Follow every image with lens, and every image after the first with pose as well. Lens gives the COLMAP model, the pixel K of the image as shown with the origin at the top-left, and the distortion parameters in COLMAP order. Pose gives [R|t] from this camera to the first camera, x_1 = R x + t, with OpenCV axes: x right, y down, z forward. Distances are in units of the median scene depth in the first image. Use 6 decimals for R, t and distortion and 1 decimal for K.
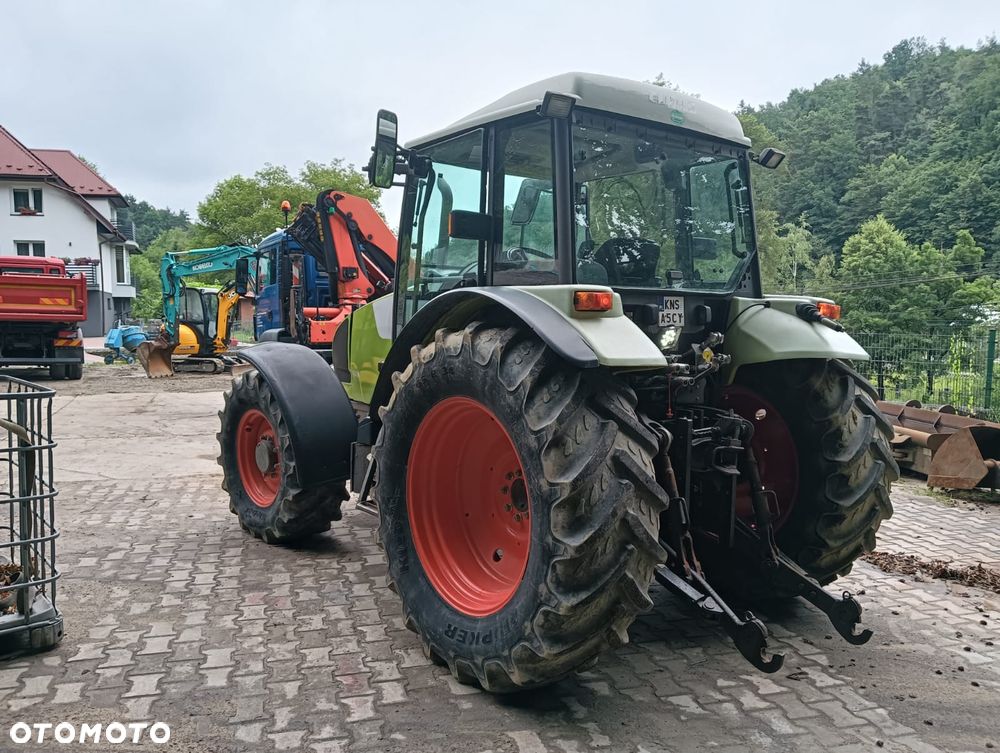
lens RADIAL K [[792.2, 0, 498.7], [0, 792.2, 362.1], [0, 0, 1]] dist [0.032960, -0.062979]
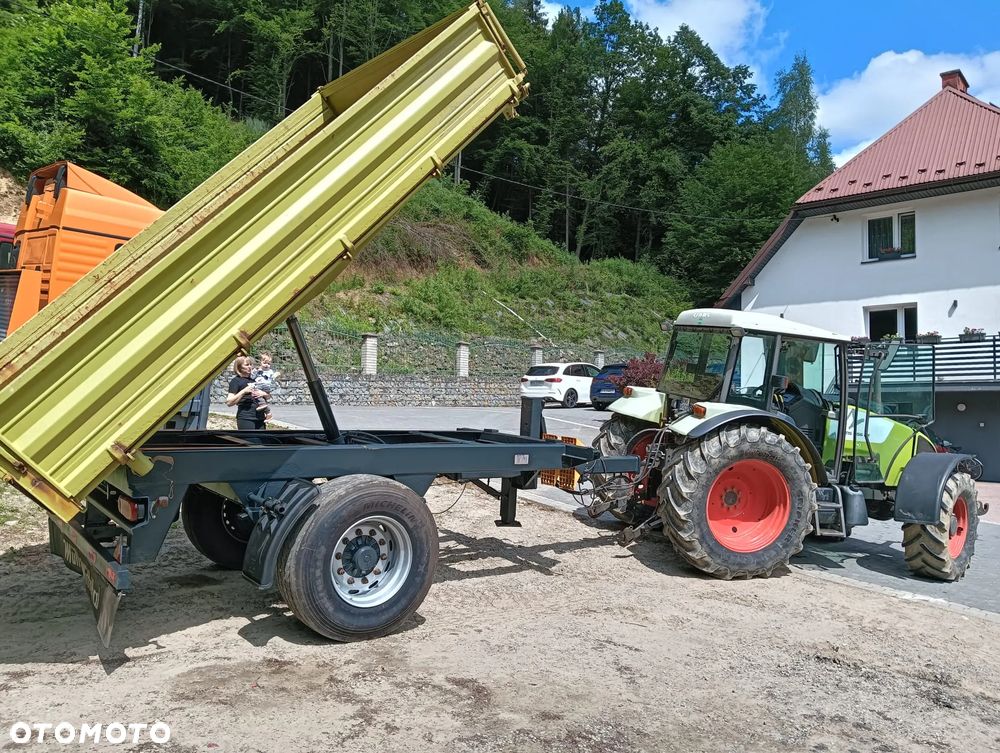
lens RADIAL K [[783.0, 0, 504.1], [0, 783.0, 377.1], [0, 0, 1]] dist [0.008362, -0.011699]
pose [[0.500397, -0.043801, -0.864687, -1.446386], [-0.068669, 0.993565, -0.090069, -0.198571], [0.863069, 0.104447, 0.494169, 2.843748]]
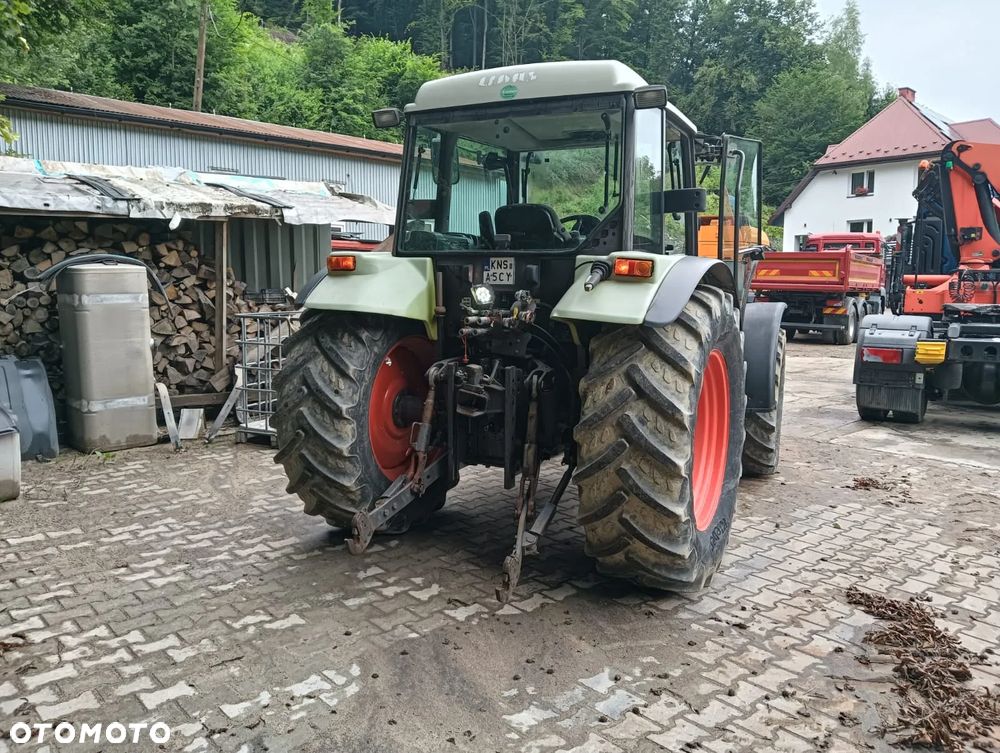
lens RADIAL K [[792.2, 0, 498.7], [0, 792.2, 362.1], [0, 0, 1]] dist [0.032960, -0.062979]
pose [[0.425891, 0.084016, -0.900865, 1.127050], [-0.054471, 0.996254, 0.067161, -0.009974], [0.903134, 0.020468, 0.428872, 0.479015]]
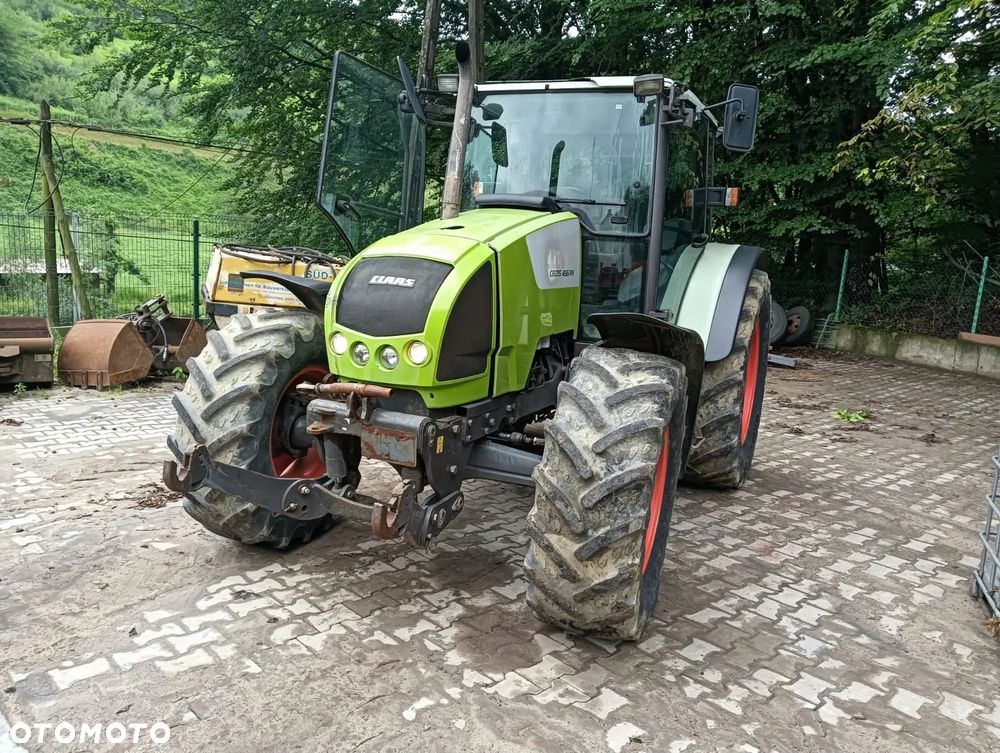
lens RADIAL K [[783.0, 0, 504.1], [0, 783.0, 377.1], [0, 0, 1]] dist [0.008362, -0.011699]
pose [[-0.466290, -0.193925, 0.863115, -0.971375], [-0.019970, 0.977735, 0.208889, -0.127232], [-0.884407, 0.080167, -0.459781, 1.764078]]
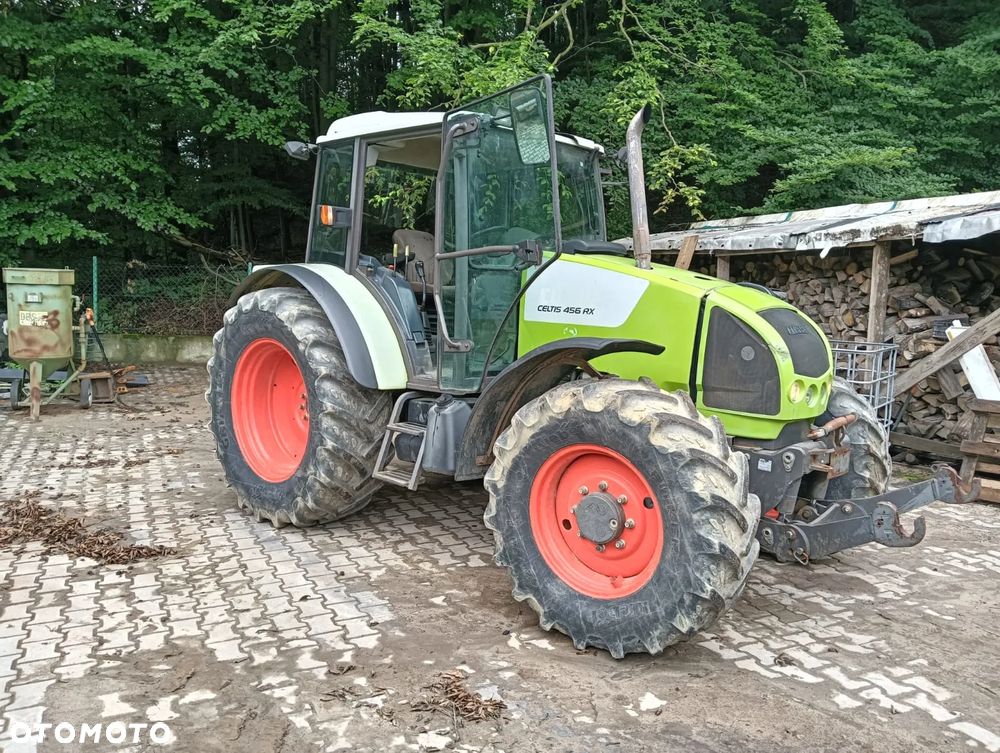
lens RADIAL K [[781.4, 0, 511.9], [0, 781.4, 379.4], [0, 0, 1]] dist [0.090532, -0.143259]
pose [[-0.984057, -0.028712, -0.175522, 0.228650], [-0.059049, 0.983647, 0.170151, -0.140465], [0.167766, 0.177802, -0.969660, 2.337402]]
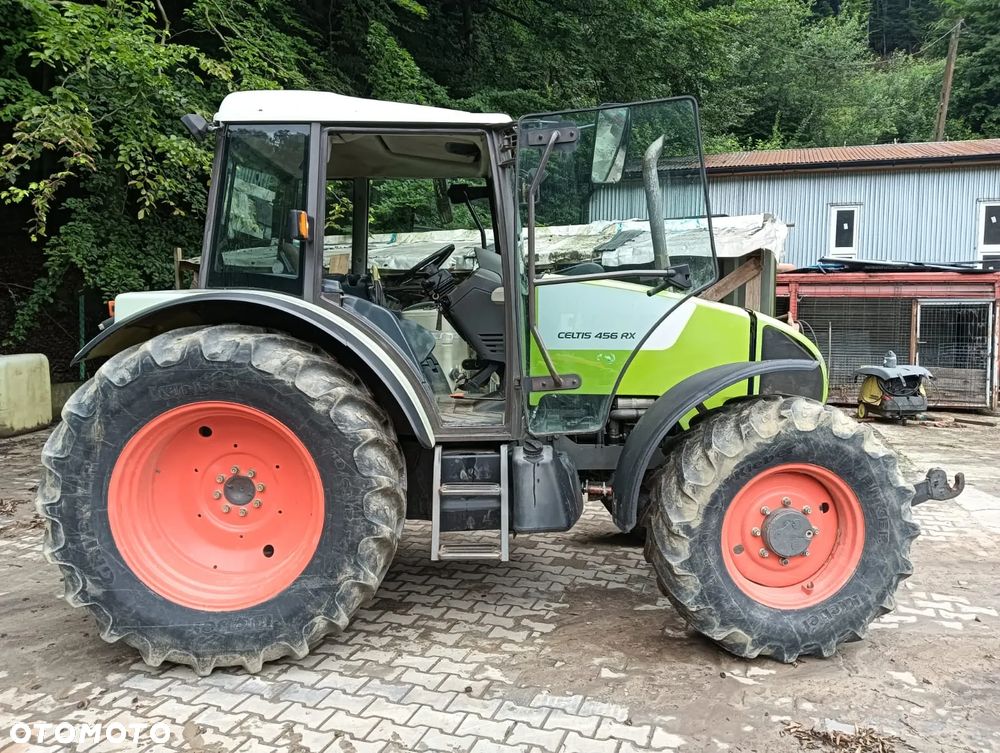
lens RADIAL K [[783.0, 0, 504.1], [0, 783.0, 377.1], [0, 0, 1]] dist [0.008362, -0.011699]
pose [[-0.591727, 0.047873, -0.804716, 0.849838], [-0.058727, 0.993023, 0.102259, -0.101266], [0.803997, 0.107767, -0.584787, 1.816961]]
